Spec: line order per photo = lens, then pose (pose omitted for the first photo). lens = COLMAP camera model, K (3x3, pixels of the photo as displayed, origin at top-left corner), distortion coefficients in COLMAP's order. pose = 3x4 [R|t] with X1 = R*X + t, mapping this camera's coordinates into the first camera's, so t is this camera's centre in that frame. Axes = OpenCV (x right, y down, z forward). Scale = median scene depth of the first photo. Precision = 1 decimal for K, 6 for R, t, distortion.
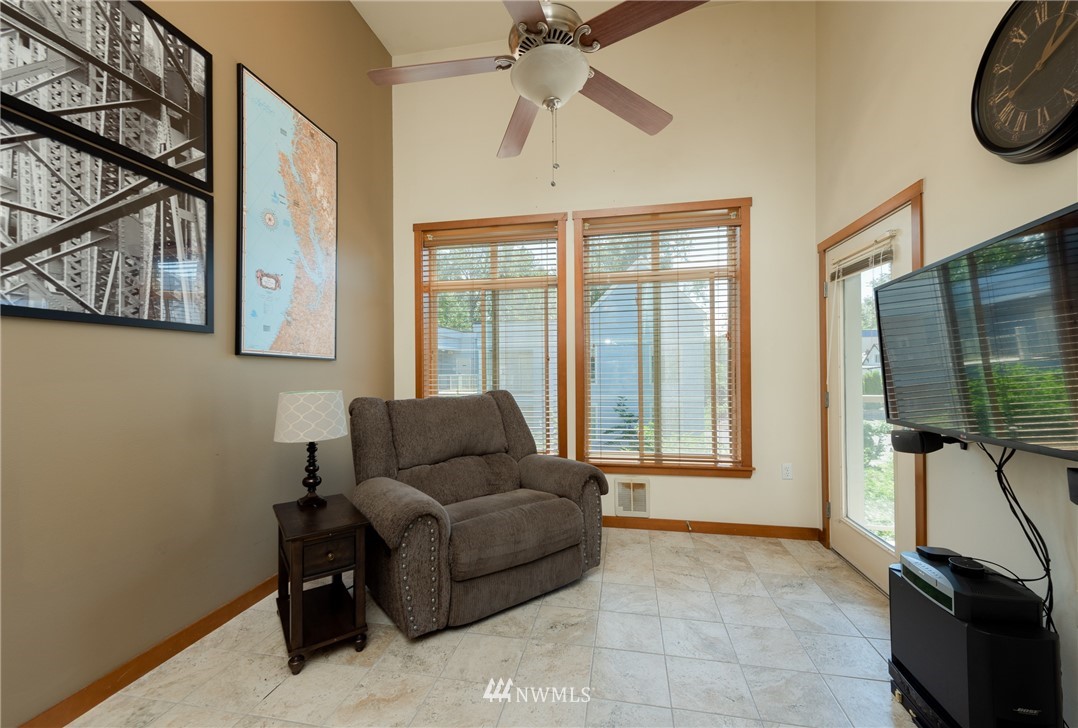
lens RADIAL K [[427.7, 0, 539.2], [0, 427.7, 368.9], [0, 0, 1]] dist [0.000905, -0.000456]
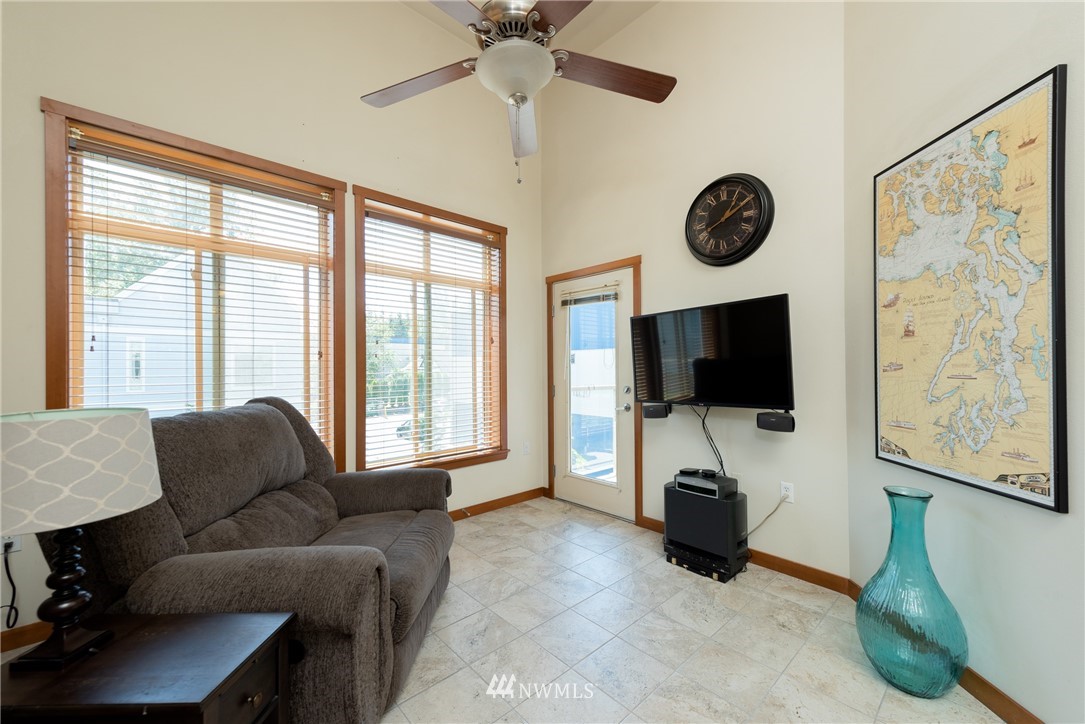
lens RADIAL K [[415.7, 0, 544.0], [0, 415.7, 367.8], [0, 0, 1]] dist [0.001801, -0.000018]
pose [[0.595464, 0.006657, 0.803355, -0.441888], [-0.003365, 0.999978, -0.005793, 0.005331], [-0.803375, 0.000746, 0.595473, 0.239984]]
